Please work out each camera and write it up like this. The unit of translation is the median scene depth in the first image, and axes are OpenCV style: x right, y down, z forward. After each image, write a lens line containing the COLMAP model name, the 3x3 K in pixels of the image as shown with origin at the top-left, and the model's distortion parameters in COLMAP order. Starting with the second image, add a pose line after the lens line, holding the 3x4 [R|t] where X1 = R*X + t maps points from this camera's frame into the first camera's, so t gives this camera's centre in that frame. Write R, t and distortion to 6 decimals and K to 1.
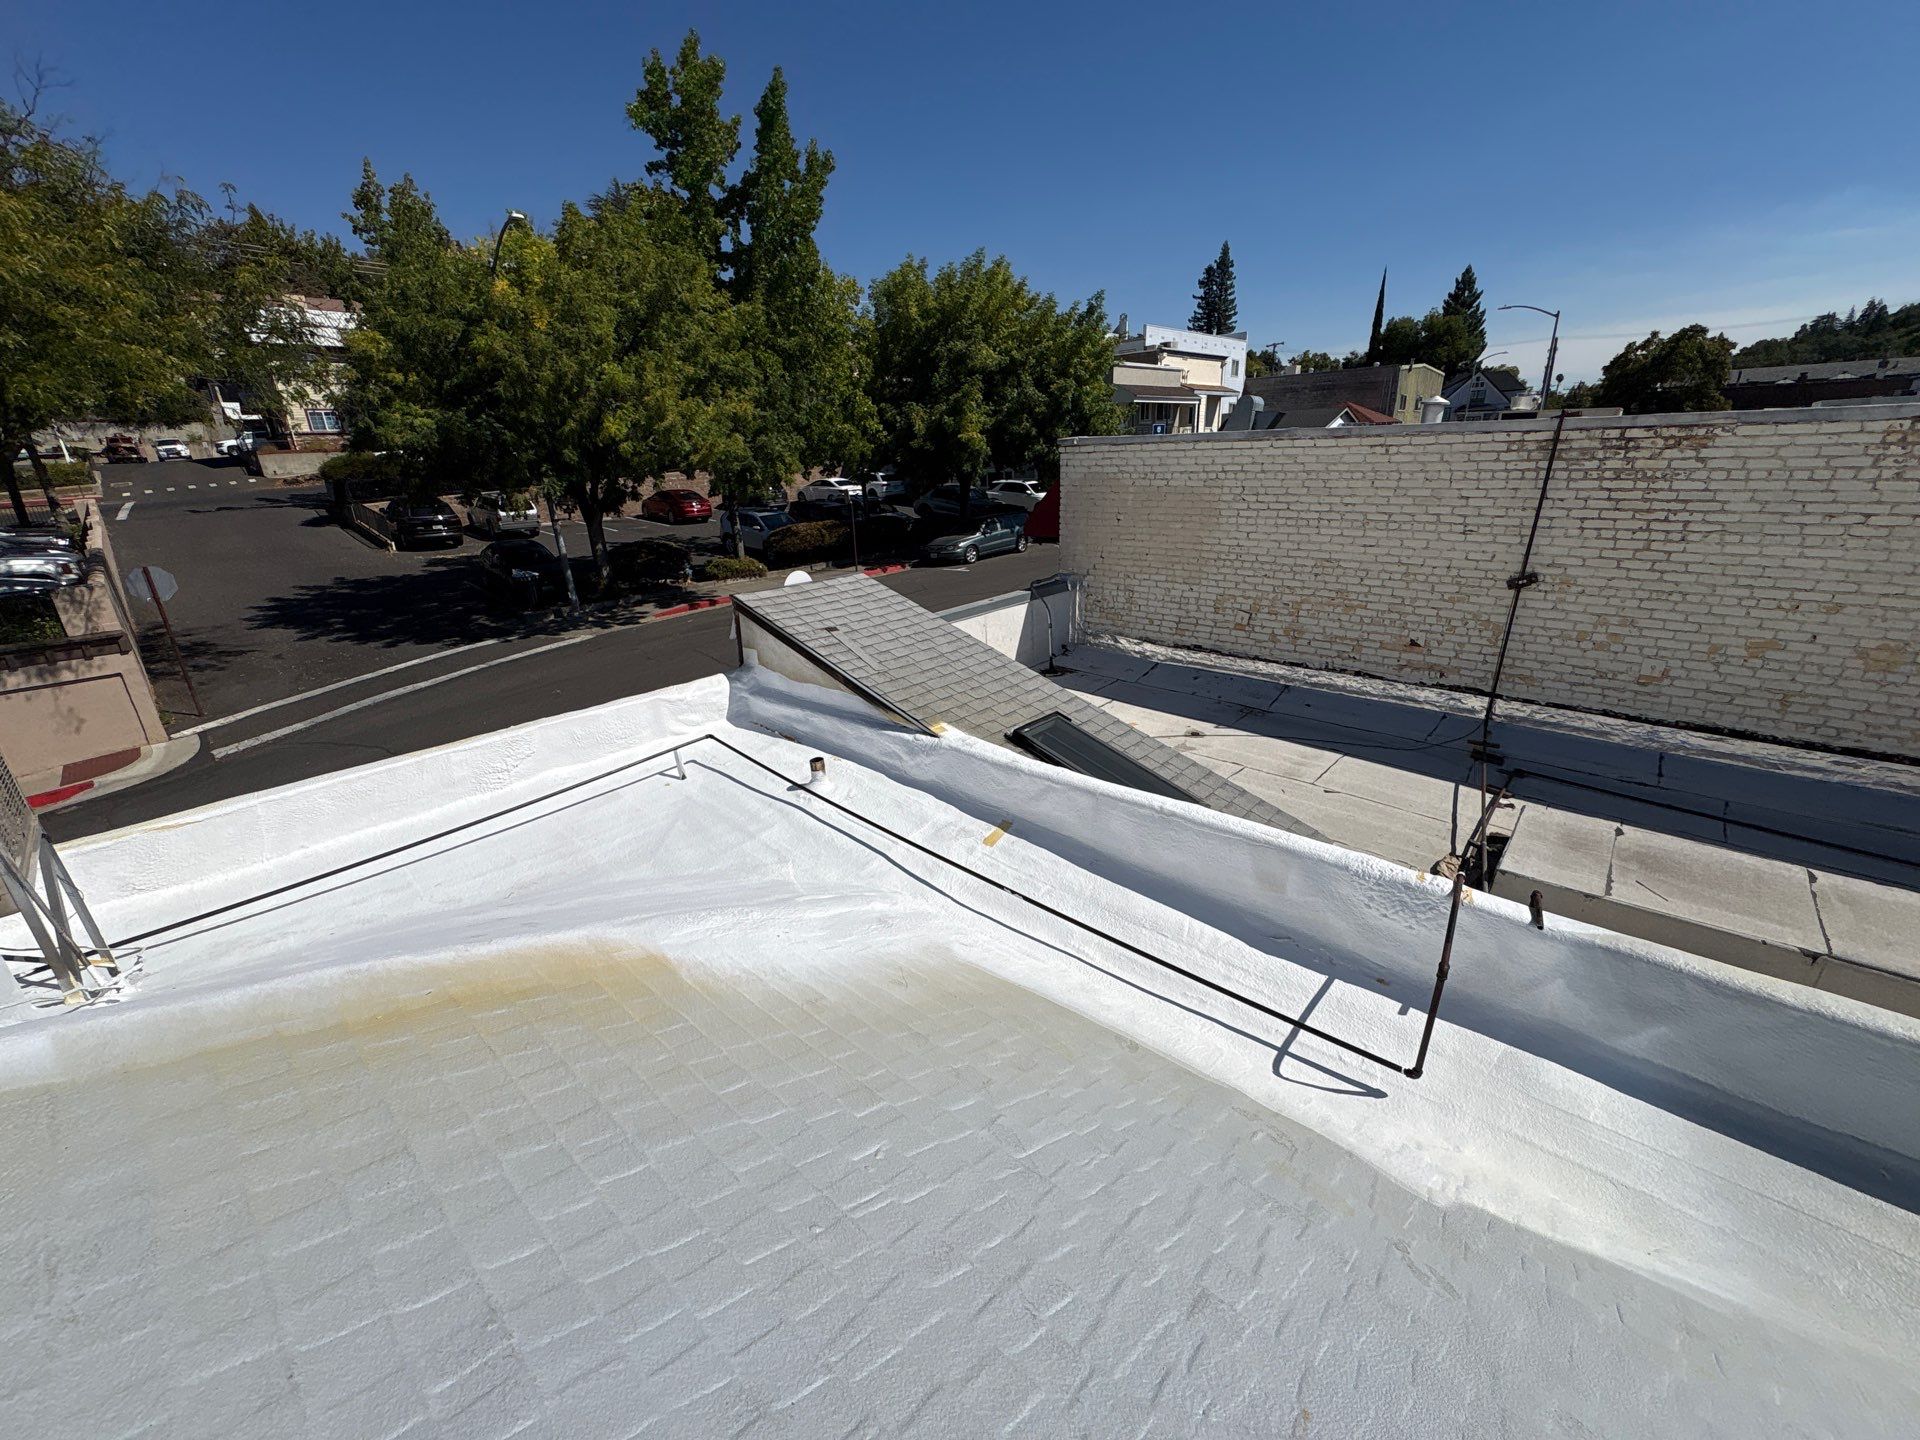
lens RADIAL K [[769.8, 0, 956.2], [0, 769.8, 717.1], [0, 0, 1]] dist [0.001423, 0.000099]
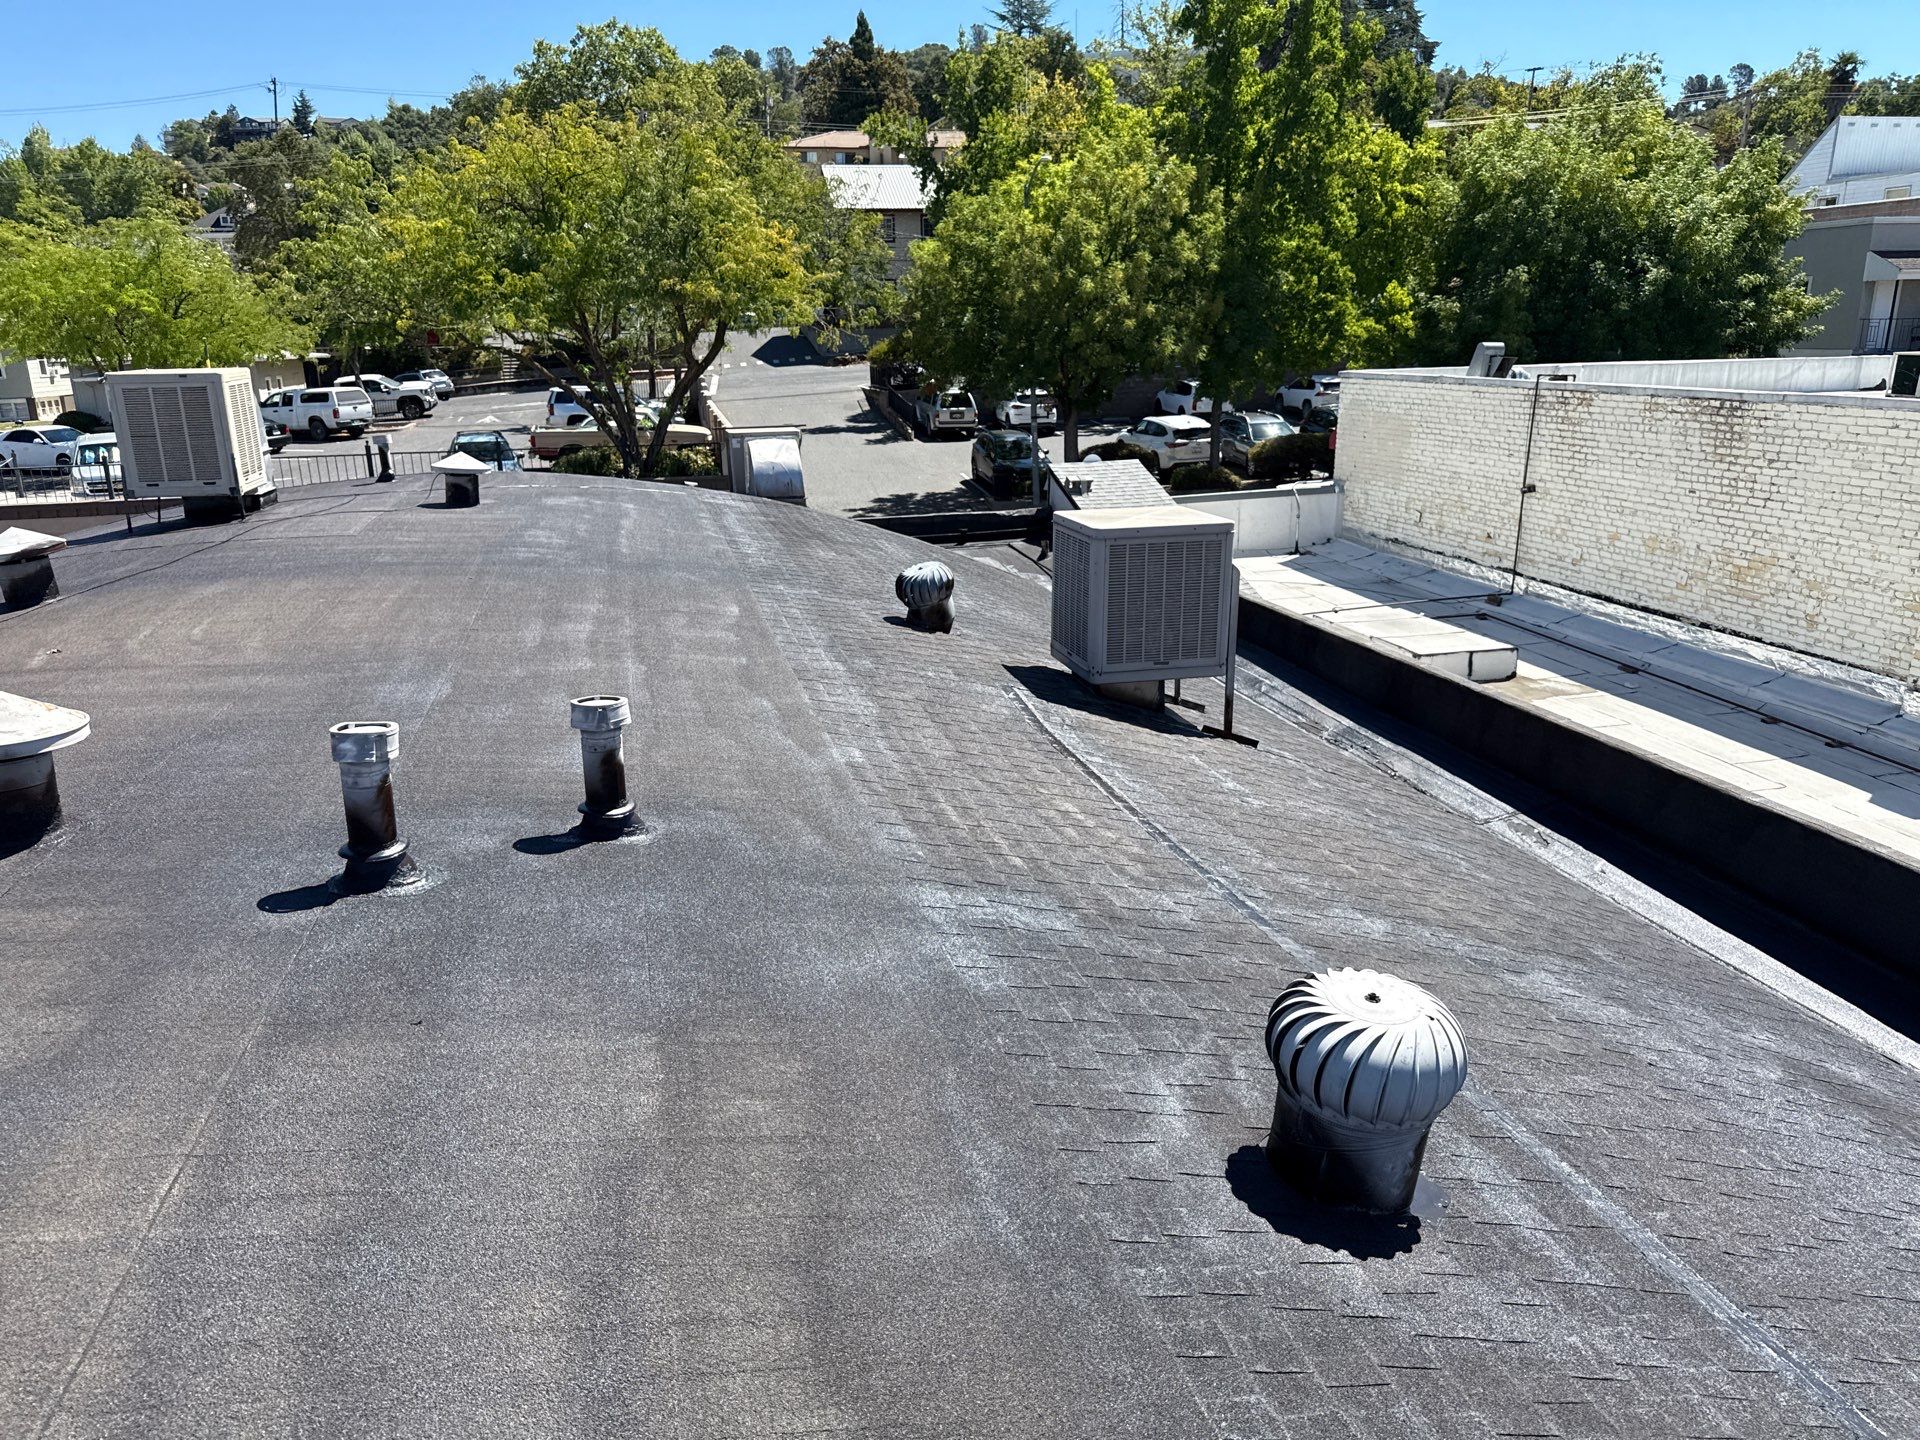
lens RADIAL K [[1363.4, 0, 956.8], [0, 1363.4, 727.8], [0, 0, 1]] dist [0.003050, -0.001323]
pose [[0.827257, 0.188455, -0.529274, 0.495941], [-0.212298, 0.977073, 0.016078, 0.169550], [0.520170, 0.099063, 0.848298, -0.641376]]
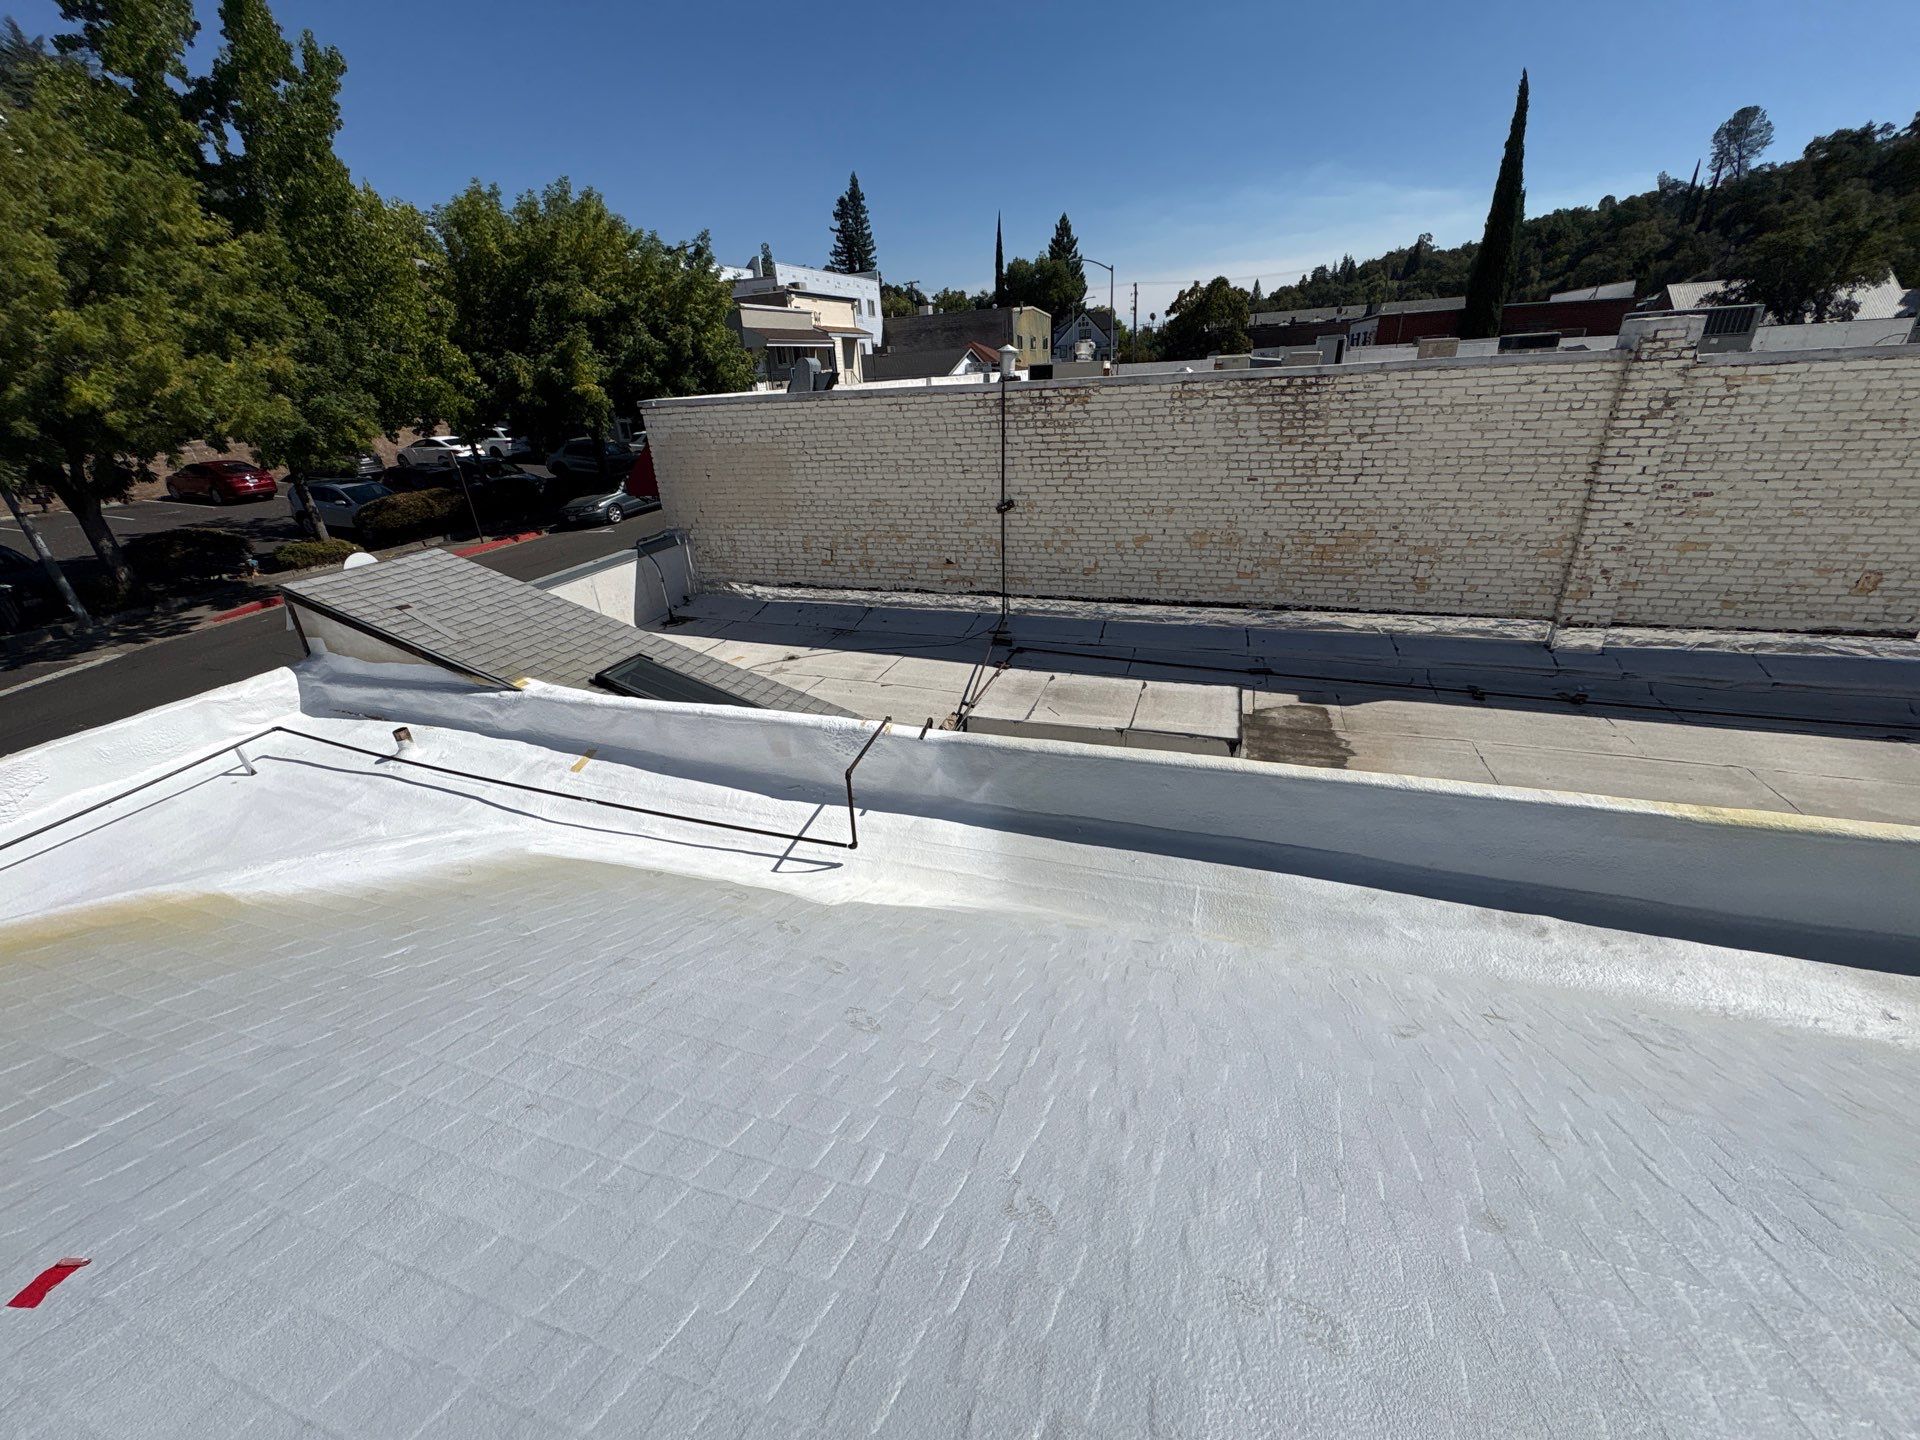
lens RADIAL K [[769.8, 0, 959.8], [0, 769.8, 723.2], [0, 0, 1]] dist [0.001423, 0.000099]
pose [[0.921026, -0.176833, 0.347048, 0.052261], [0.150260, 0.983342, 0.102273, 0.016801], [-0.359352, -0.042048, 0.932254, -0.088213]]
